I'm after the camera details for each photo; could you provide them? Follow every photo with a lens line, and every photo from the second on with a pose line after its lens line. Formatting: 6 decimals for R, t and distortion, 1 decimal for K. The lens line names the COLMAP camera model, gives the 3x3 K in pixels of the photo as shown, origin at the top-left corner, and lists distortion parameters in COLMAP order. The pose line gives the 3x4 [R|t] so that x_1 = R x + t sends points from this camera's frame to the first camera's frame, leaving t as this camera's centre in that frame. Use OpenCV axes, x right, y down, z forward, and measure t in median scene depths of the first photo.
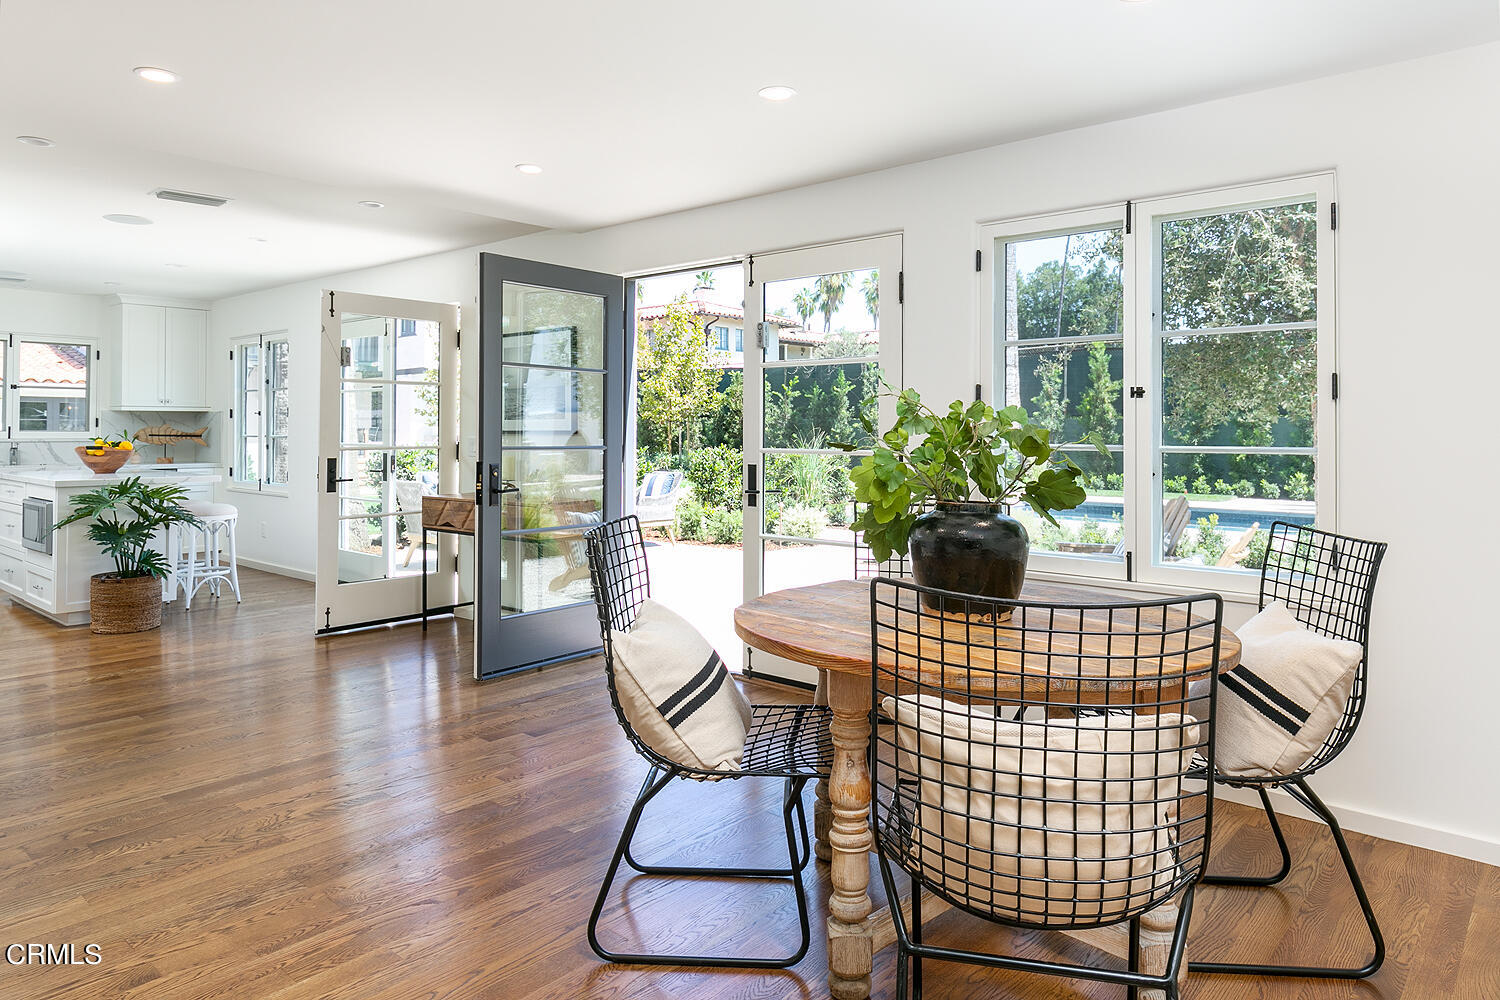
lens RADIAL K [[952.0, 0, 749.7], [0, 952.0, 423.5], [0, 0, 1]] dist [-0.001695, -0.001712]
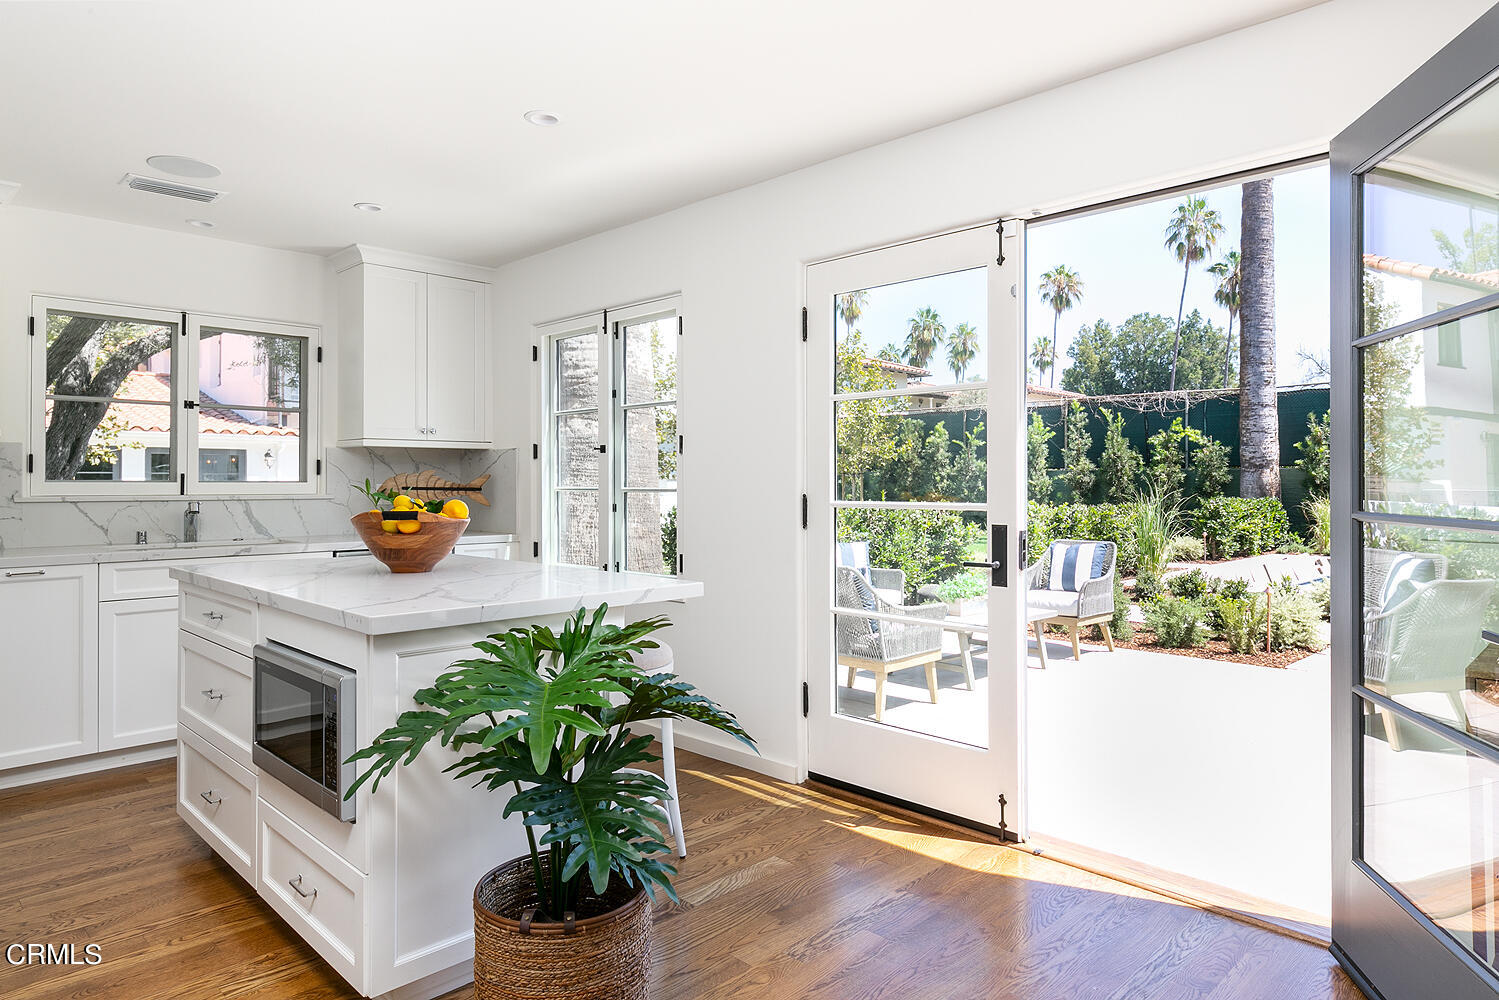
lens RADIAL K [[900.8, 0, 749.1], [0, 900.8, 482.1], [0, 0, 1]] dist [0.003012, 0.000863]
pose [[0.997628, -0.003328, -0.068753, -0.375569], [0.003603, 0.999986, 0.003888, 0.007005], [0.068739, -0.004126, 0.997626, 0.450474]]
